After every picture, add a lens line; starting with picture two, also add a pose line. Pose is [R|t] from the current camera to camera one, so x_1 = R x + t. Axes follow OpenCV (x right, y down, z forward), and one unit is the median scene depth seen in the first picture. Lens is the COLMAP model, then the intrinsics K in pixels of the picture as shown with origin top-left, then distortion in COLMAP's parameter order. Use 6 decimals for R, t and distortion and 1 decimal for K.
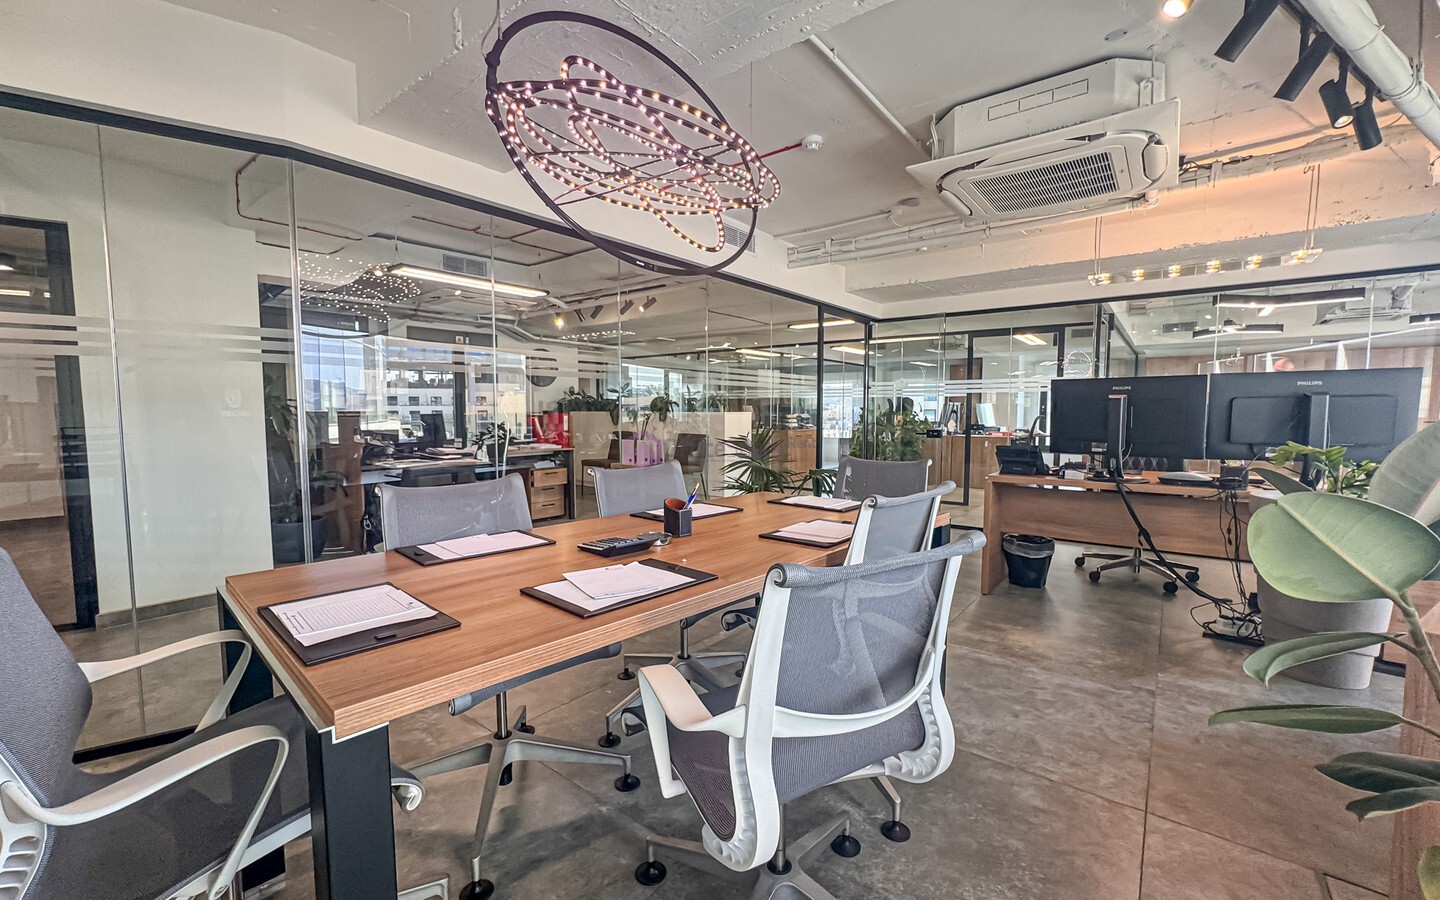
lens RADIAL K [[594.9, 0, 724.1], [0, 594.9, 448.5], [0, 0, 1]] dist [-0.035104, 0.015984]
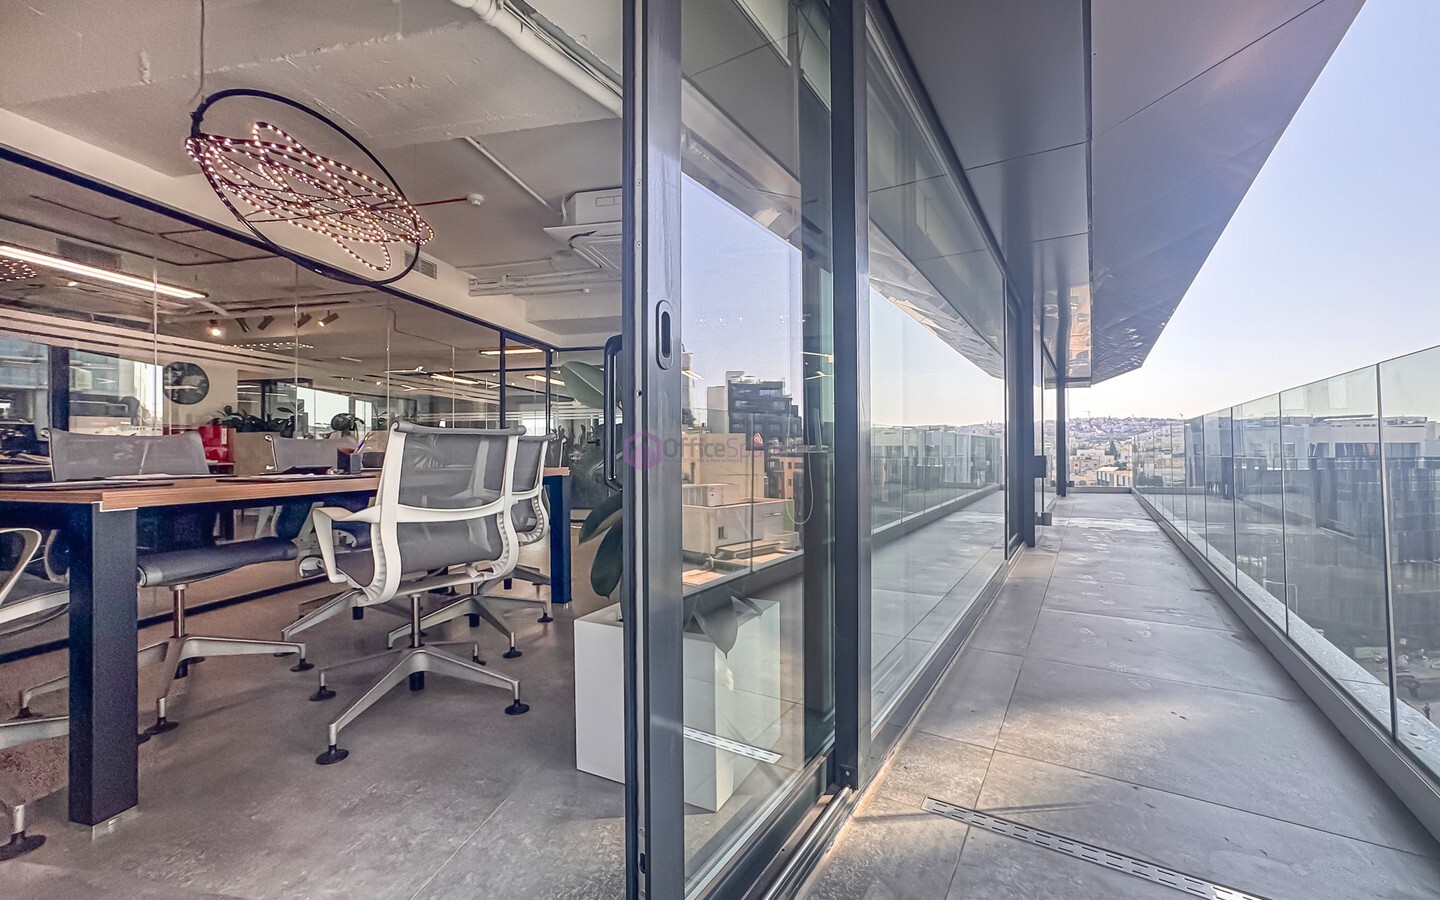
lens RADIAL K [[611.5, 0, 718.0], [0, 611.5, 451.4], [0, 0, 1]] dist [-0.036725, 0.023393]
pose [[0.903408, -0.000536, 0.428781, 0.082733], [0.031197, 0.997431, -0.064482, 0.193517], [-0.427645, 0.071630, 0.901104, -0.545592]]
